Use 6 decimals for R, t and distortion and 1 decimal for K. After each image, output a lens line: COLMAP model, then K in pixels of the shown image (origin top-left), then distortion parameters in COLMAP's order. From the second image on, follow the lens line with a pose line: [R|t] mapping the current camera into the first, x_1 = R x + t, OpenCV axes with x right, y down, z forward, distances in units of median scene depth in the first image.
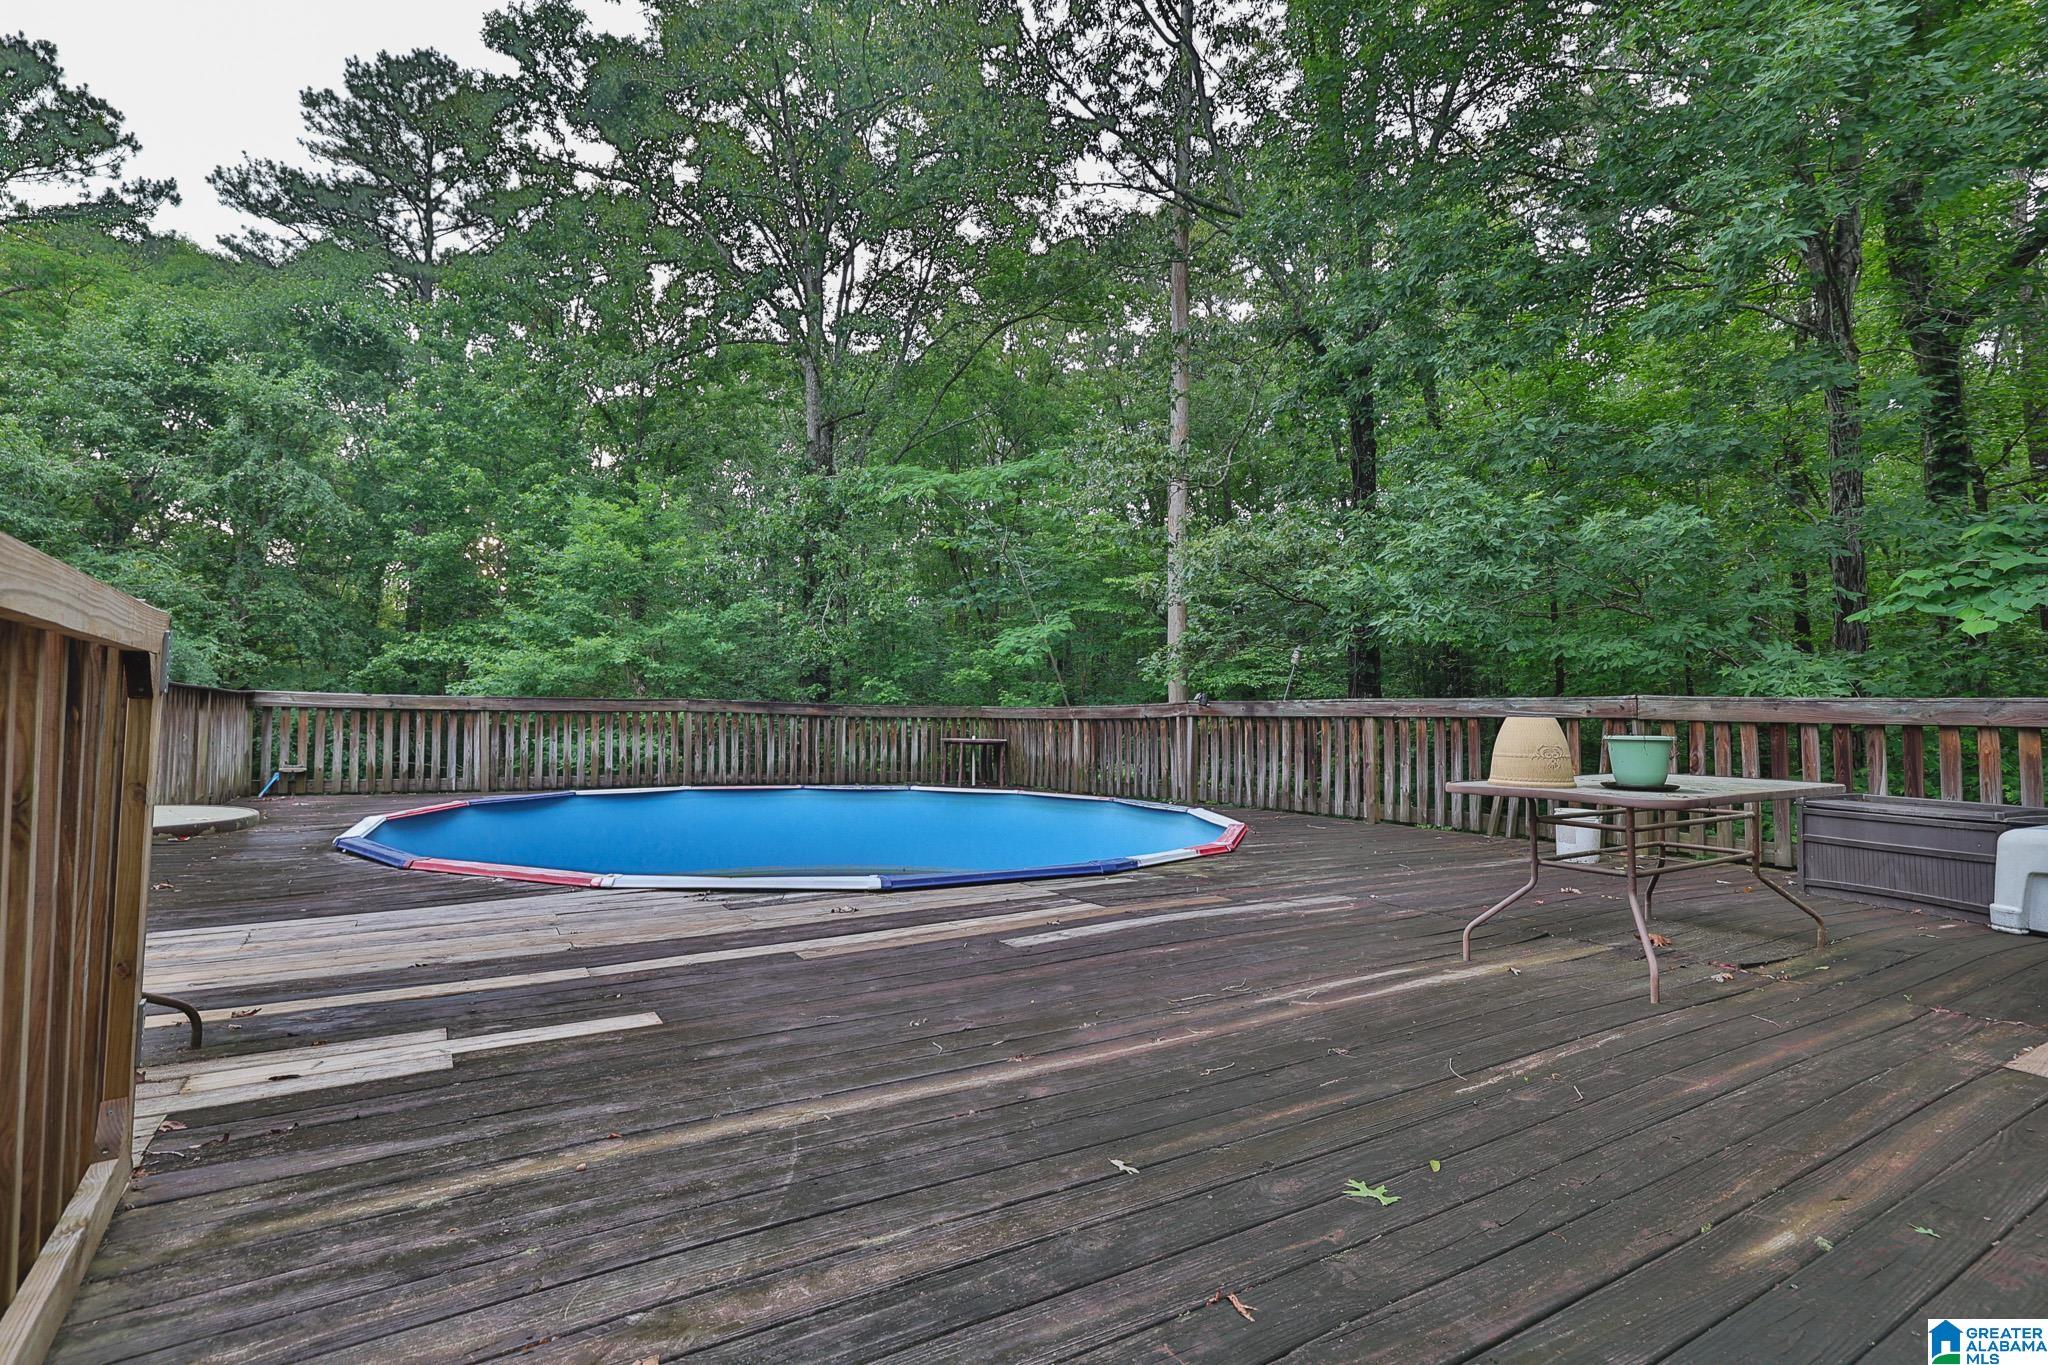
lens RADIAL K [[941.3, 0, 999.1], [0, 941.3, 661.9], [0, 0, 1]] dist [-0.045890, 0.018935]
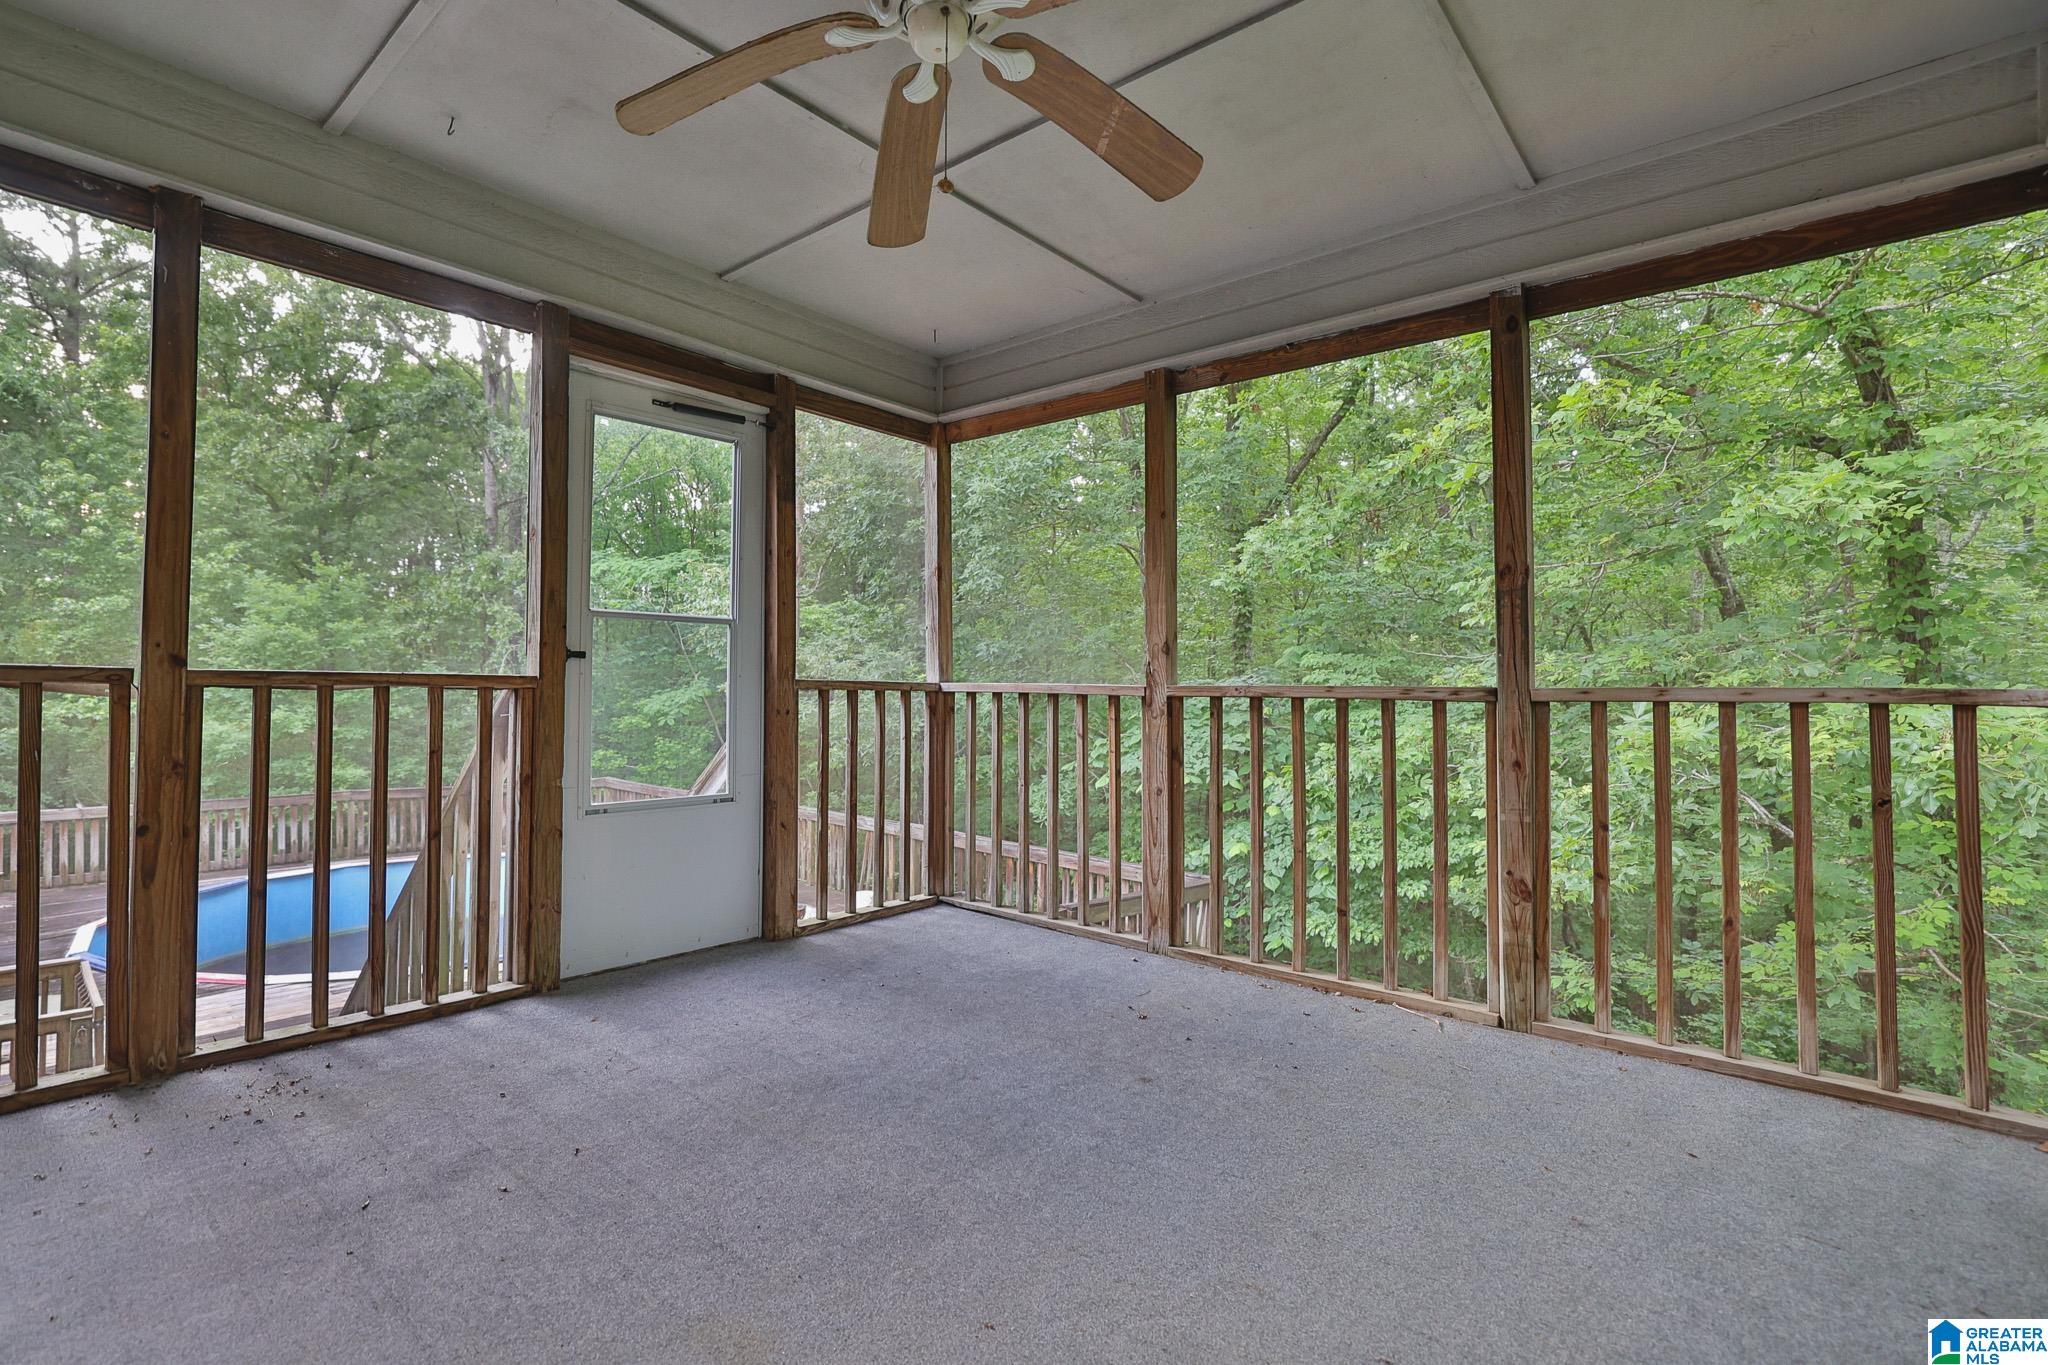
lens RADIAL K [[941.3, 0, 999.1], [0, 941.3, 661.9], [0, 0, 1]] dist [-0.045890, 0.018935]
pose [[0.969552, 0.006638, 0.244795, 0.149605], [-0.015639, 0.999270, 0.034843, -0.130491], [-0.244385, -0.037611, 0.968949, -0.302471]]
